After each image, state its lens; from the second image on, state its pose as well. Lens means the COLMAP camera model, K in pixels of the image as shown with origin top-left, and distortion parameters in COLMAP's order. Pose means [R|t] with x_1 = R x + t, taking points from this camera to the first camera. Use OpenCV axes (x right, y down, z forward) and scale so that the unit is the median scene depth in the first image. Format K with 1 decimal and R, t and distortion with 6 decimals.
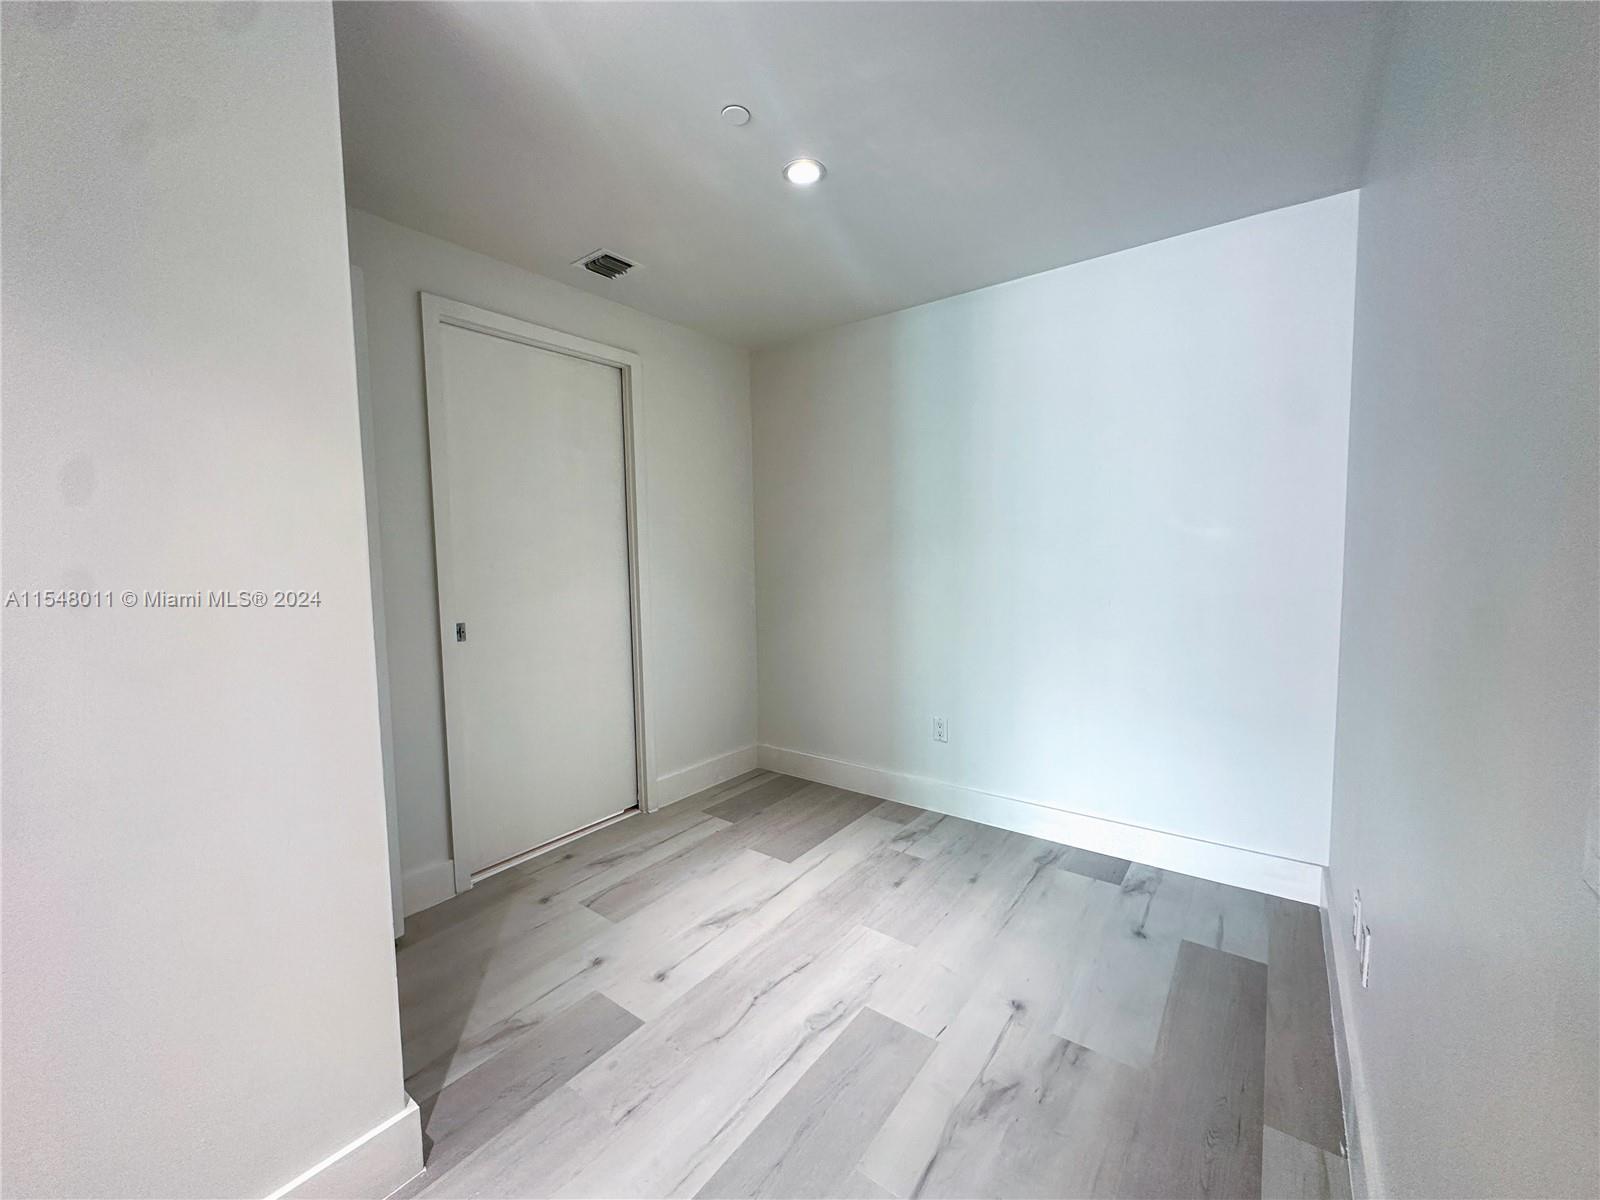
lens RADIAL K [[636.4, 0, 802.8], [0, 636.4, 598.4], [0, 0, 1]] dist [-0.005791, 0.000805]
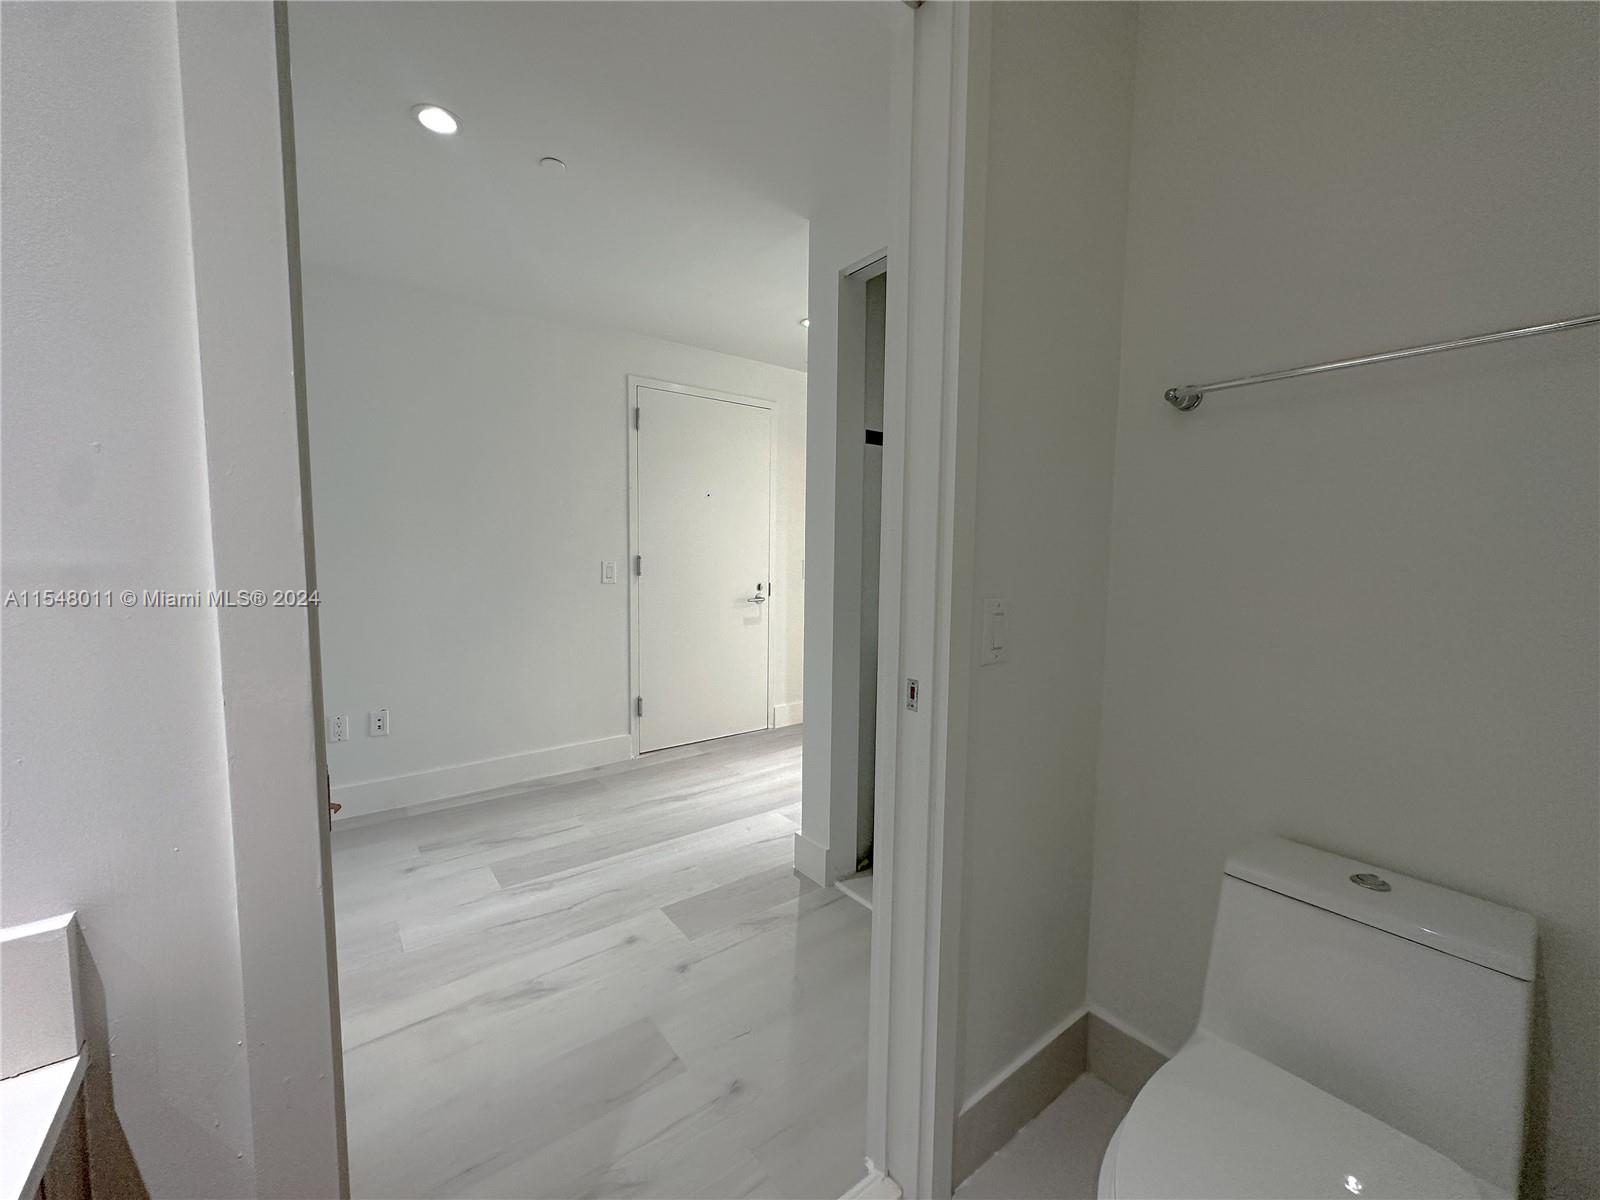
lens RADIAL K [[636.4, 0, 794.6], [0, 636.4, 596.8], [0, 0, 1]] dist [-0.005791, 0.000805]
pose [[-0.960095, -0.018154, 0.279086, -0.719450], [0.022398, 0.989694, 0.141433, -0.098429], [-0.278777, 0.142040, -0.949794, 1.730450]]
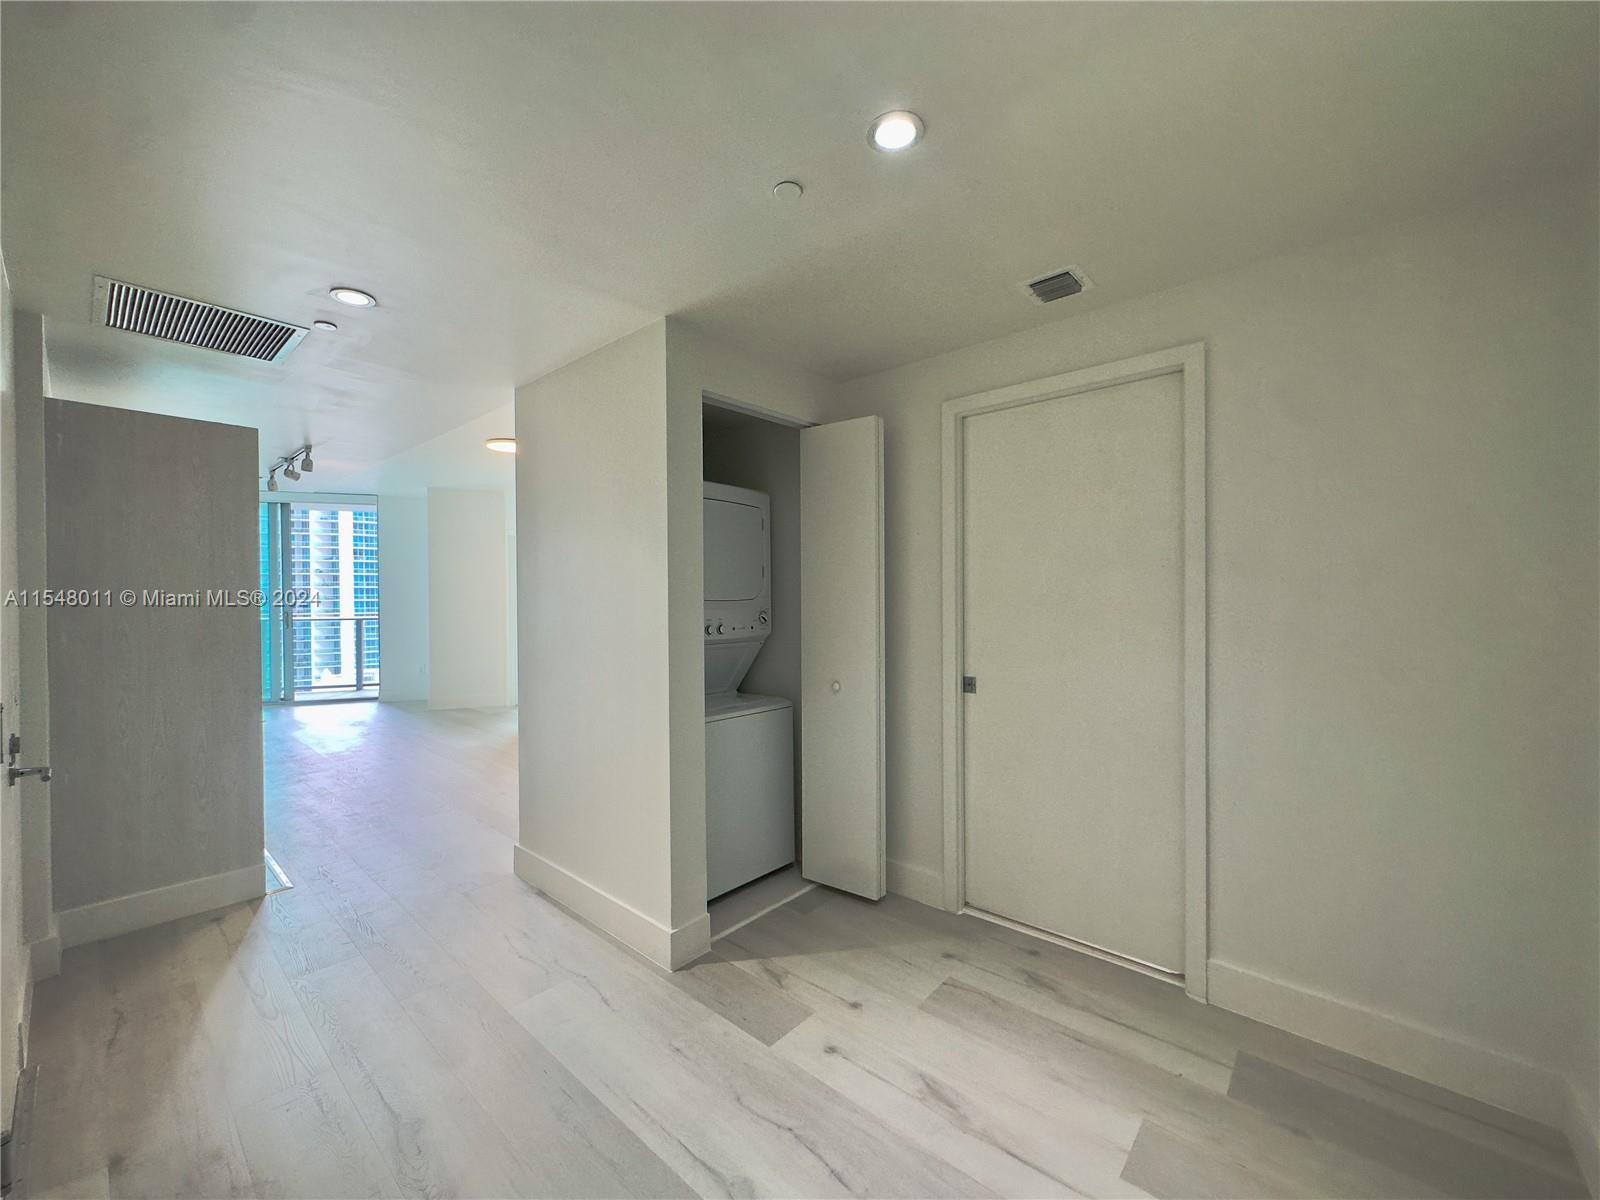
lens RADIAL K [[636.4, 0, 799.4], [0, 636.4, 599.2], [0, 0, 1]] dist [-0.005791, 0.000805]
pose [[-0.088296, 0.018684, -0.995919, 0.722451], [-0.060080, 0.997904, 0.024048, -0.128140], [0.994281, 0.061959, -0.086988, 0.936397]]
